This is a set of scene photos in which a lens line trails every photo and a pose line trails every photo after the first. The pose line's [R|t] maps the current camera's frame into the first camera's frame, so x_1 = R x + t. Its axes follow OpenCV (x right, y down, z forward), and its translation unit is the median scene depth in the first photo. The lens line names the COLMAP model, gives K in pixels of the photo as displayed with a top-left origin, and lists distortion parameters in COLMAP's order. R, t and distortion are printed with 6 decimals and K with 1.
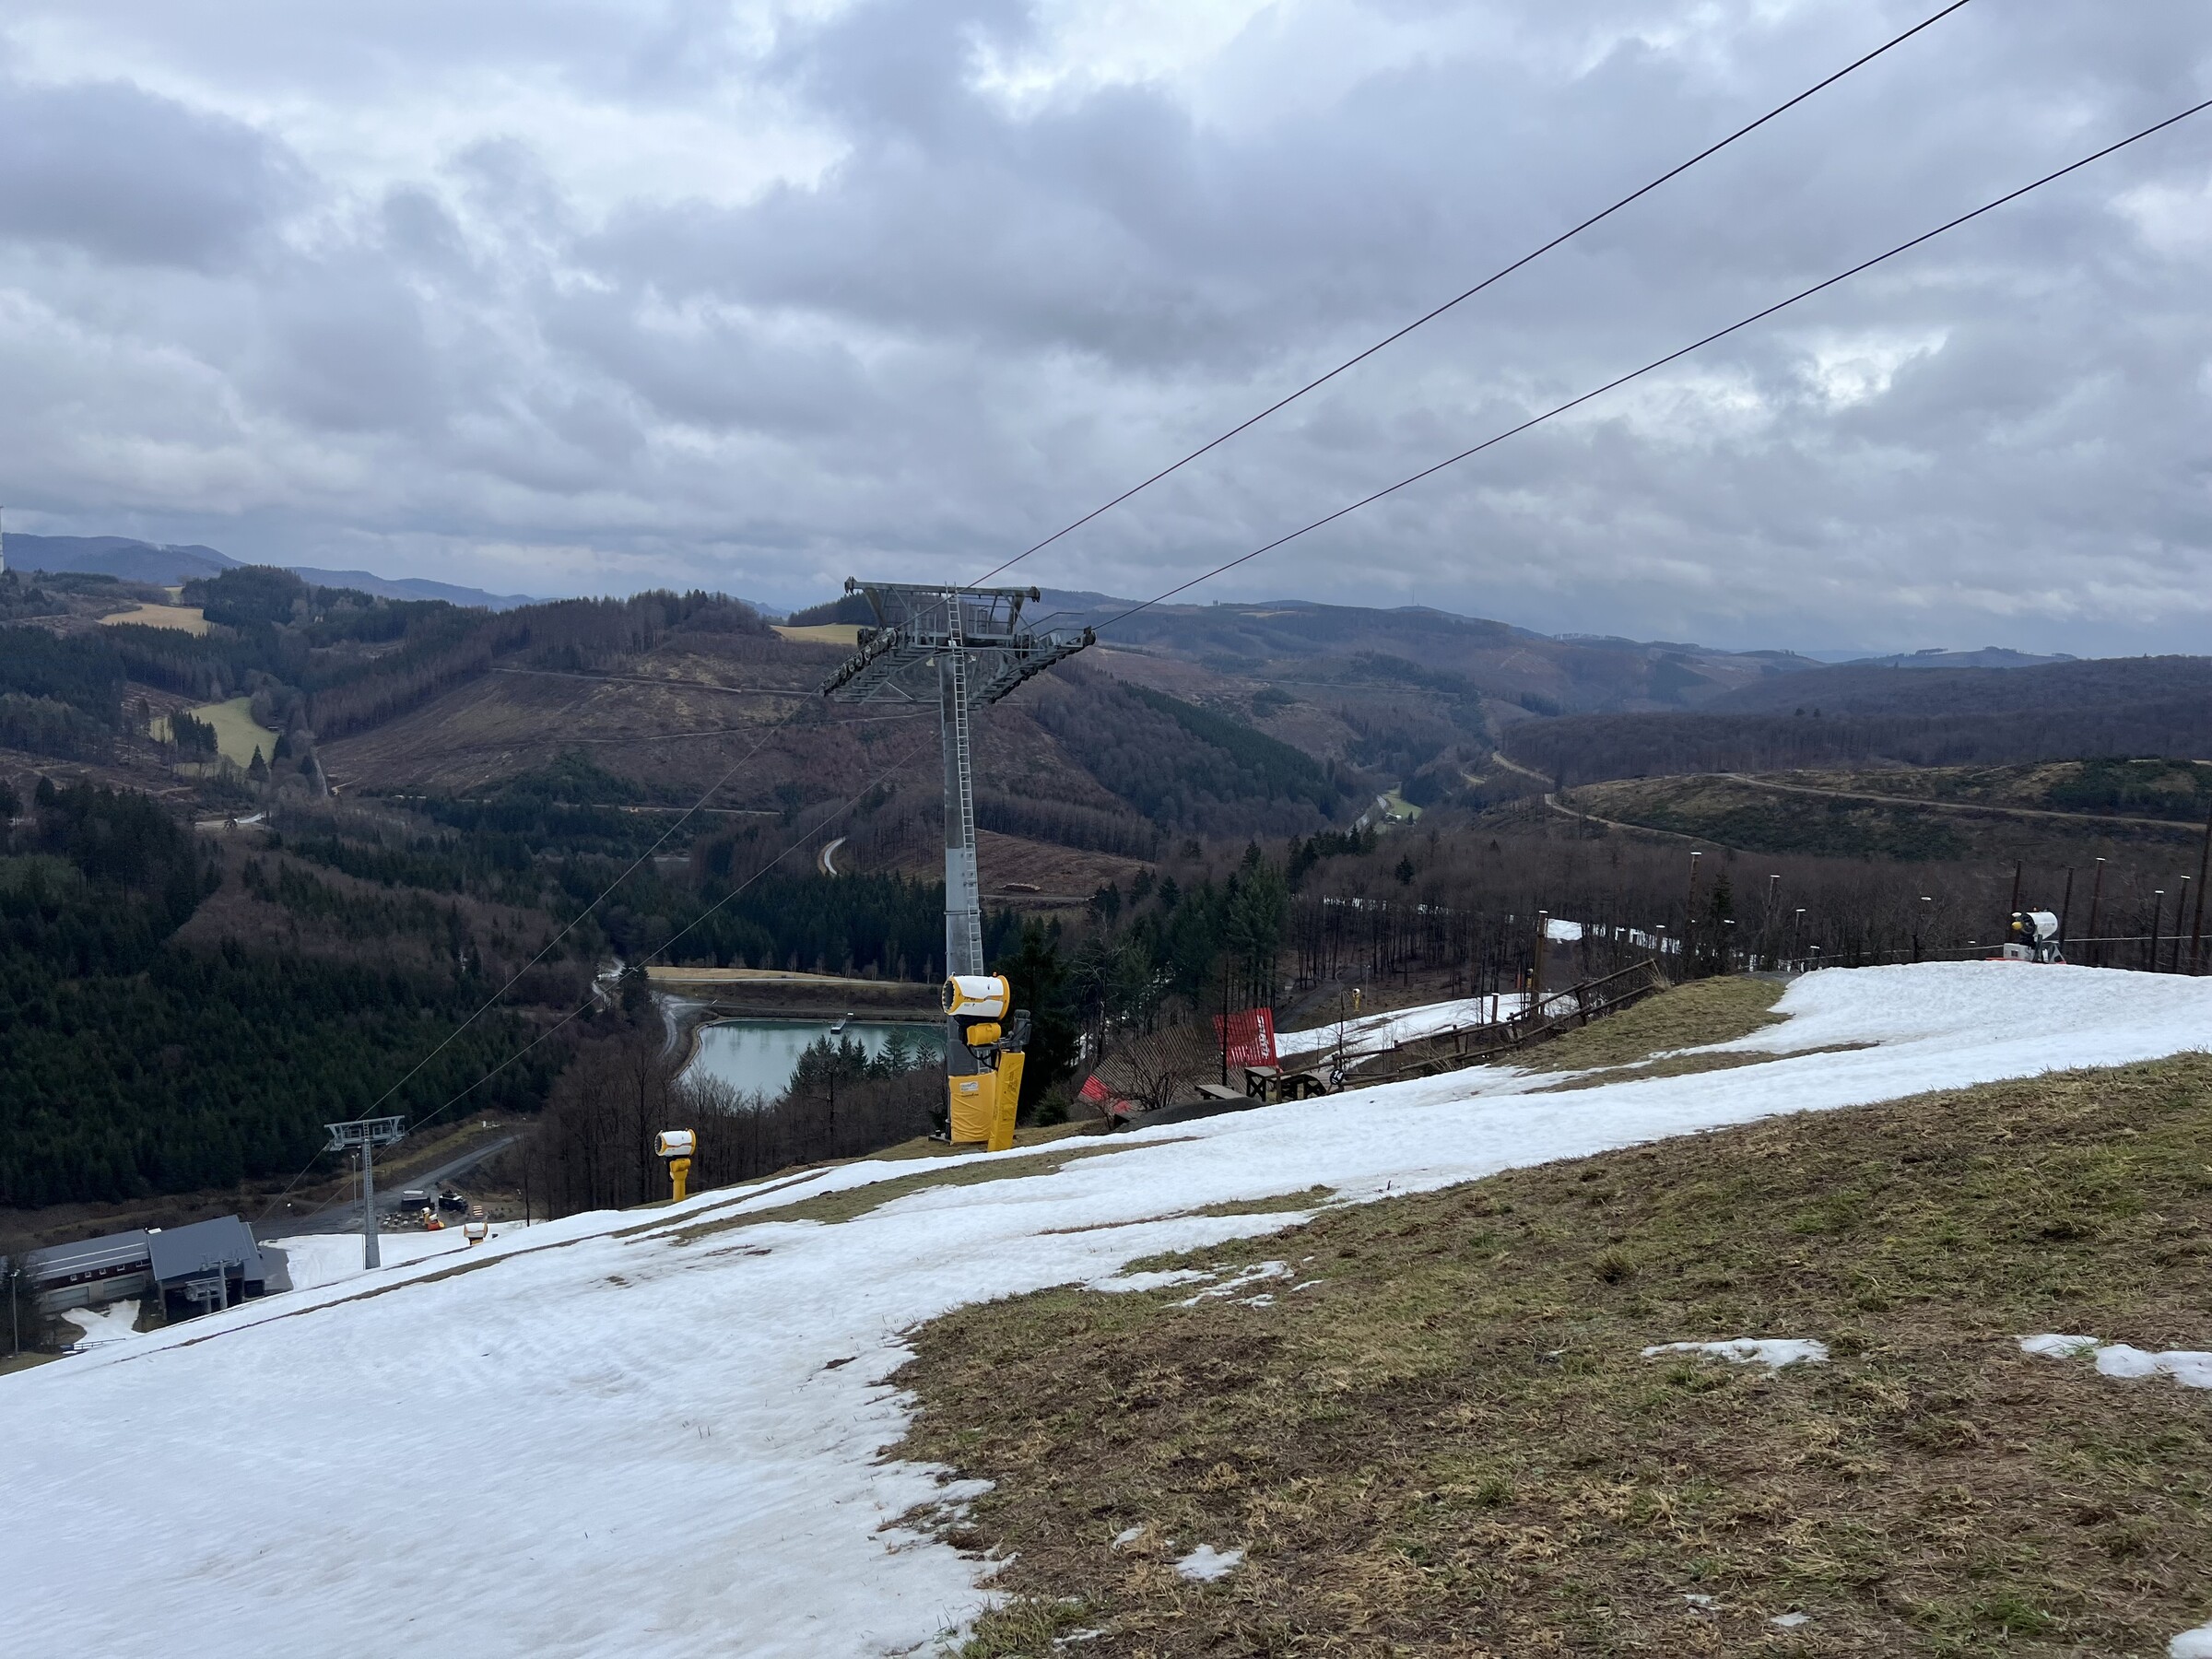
lens RADIAL K [[1613.3, 0, 1106.0], [0, 1613.3, 829.5], [0, 0, 1]] dist [0.005340, 0.000508]
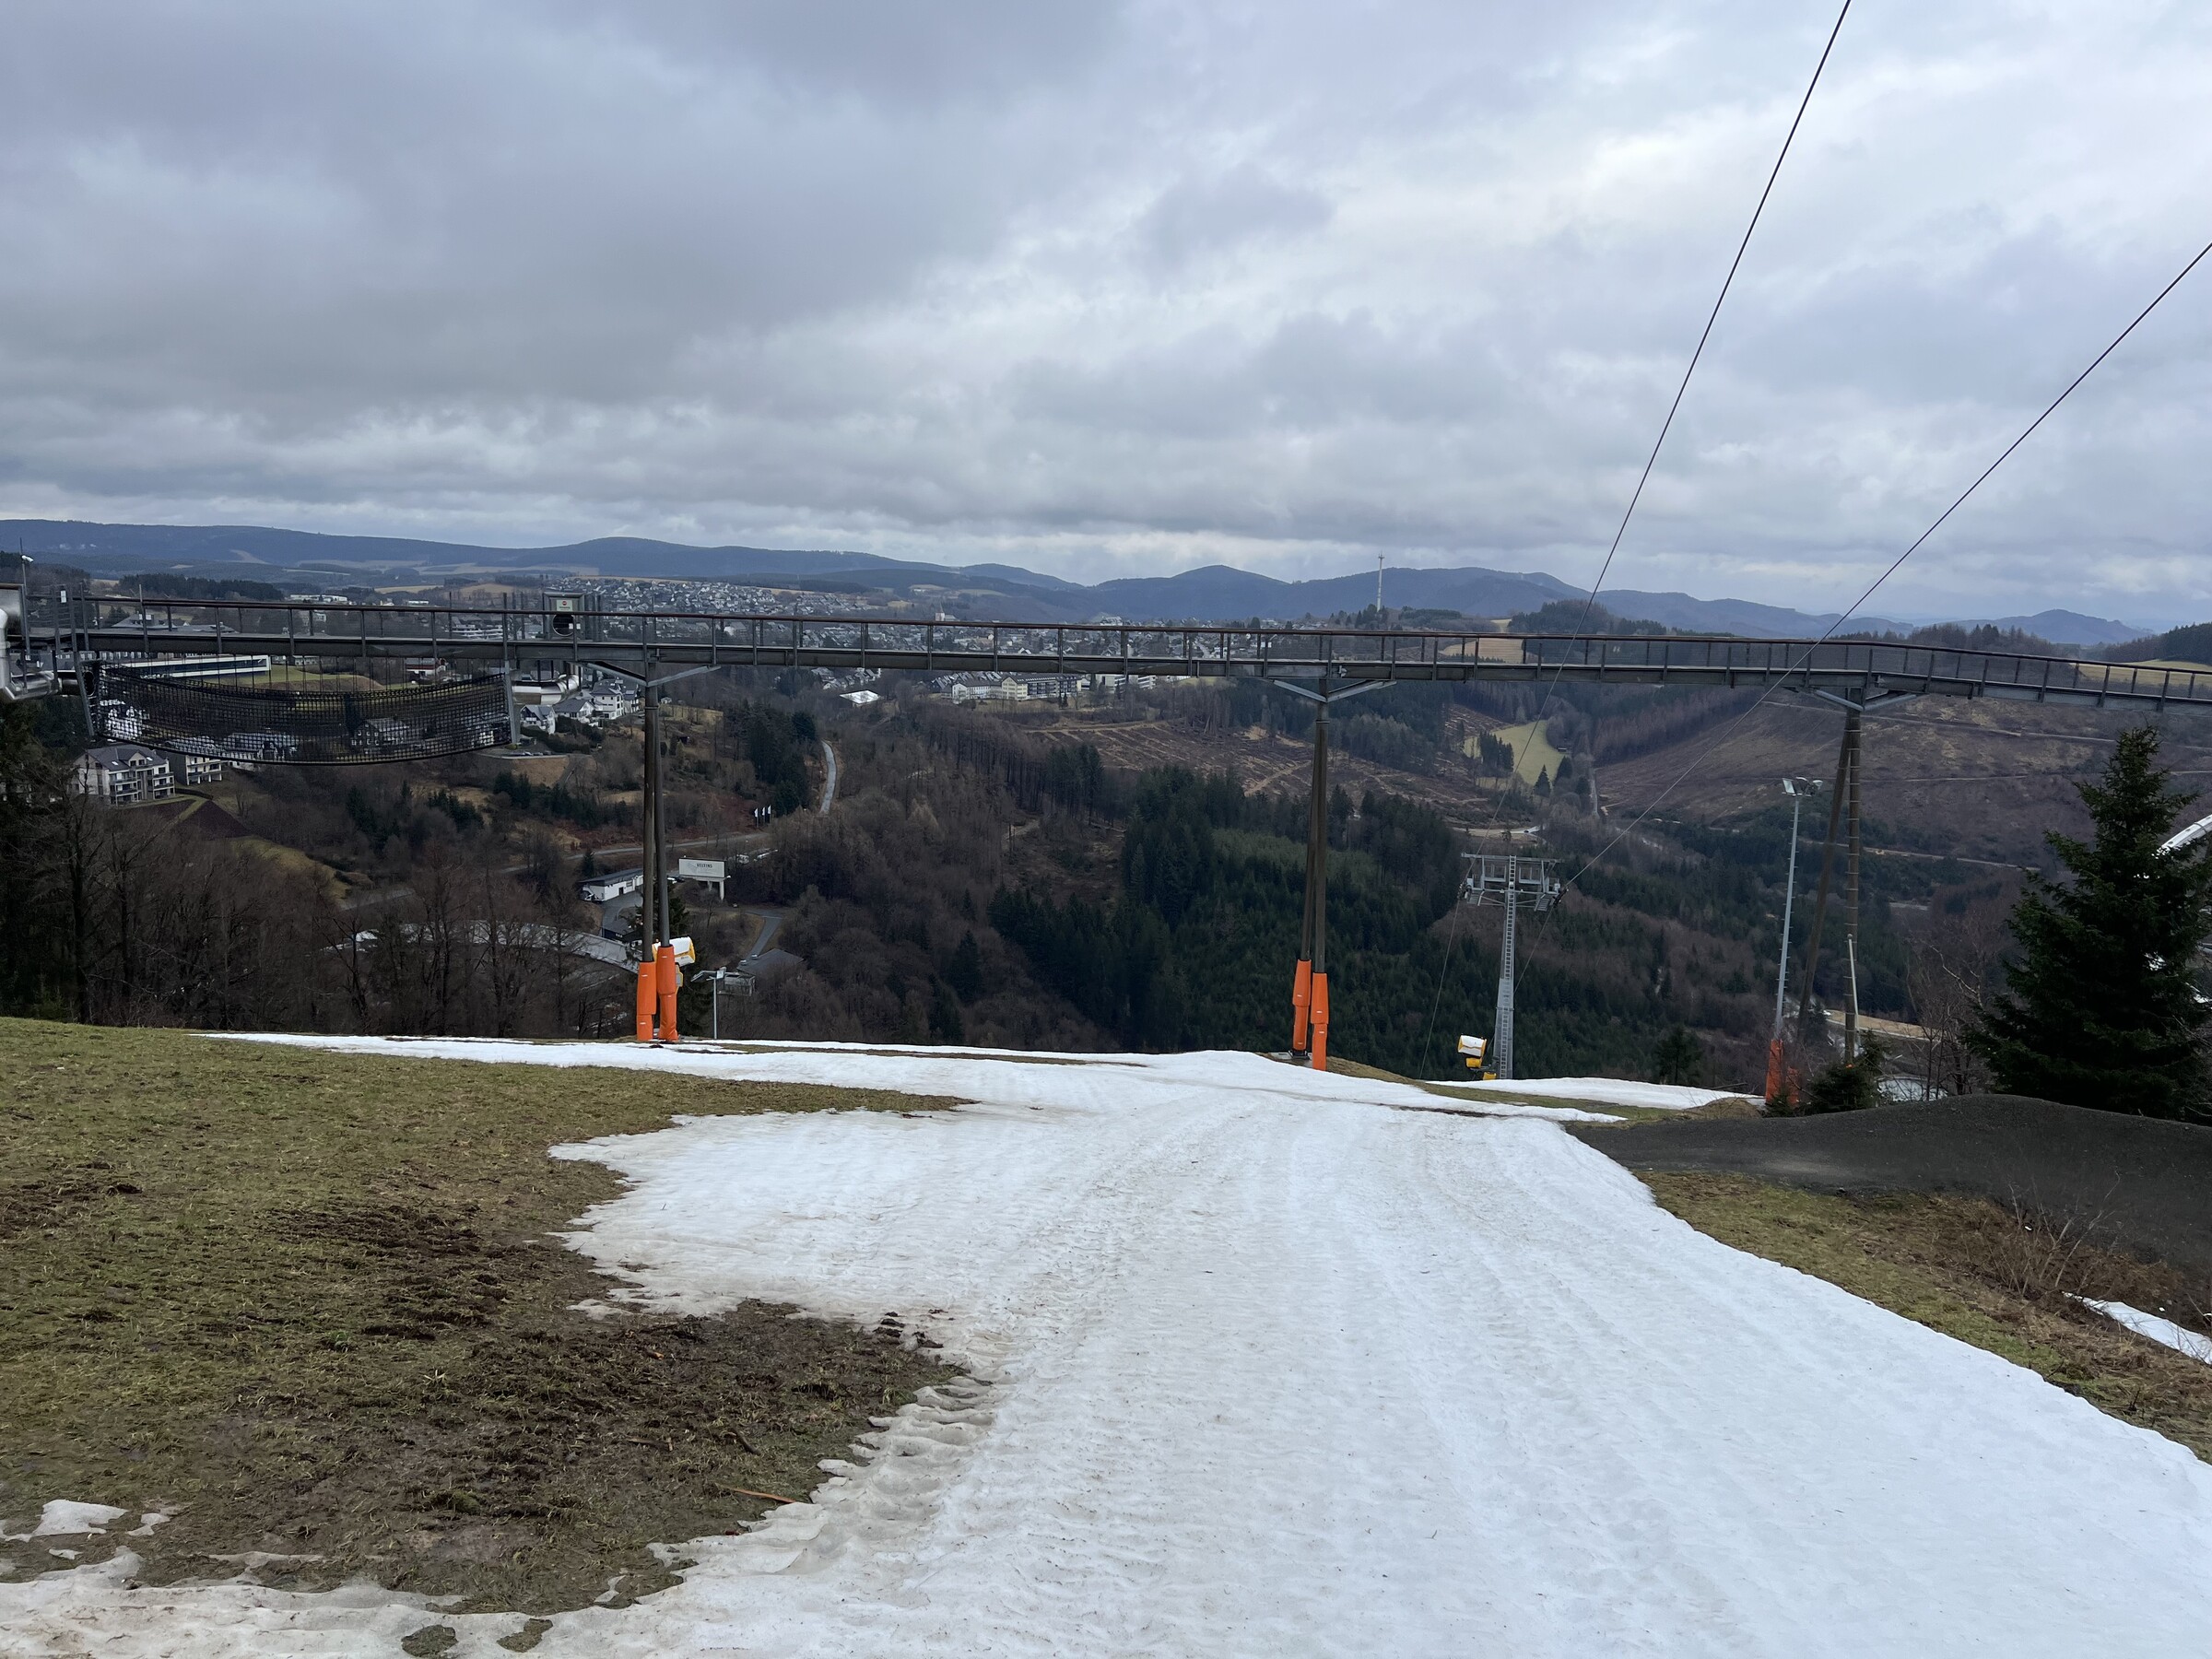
lens RADIAL K [[1836.5, 0, 1106.0], [0, 1836.5, 829.5], [0, 0, 1]] dist [-0.004077, -0.214818]
pose [[0.714448, 0.094978, -0.693212, 0.158466], [-0.092699, 0.994859, 0.040768, -0.031104], [0.693521, 0.035133, 0.719580, -0.149198]]
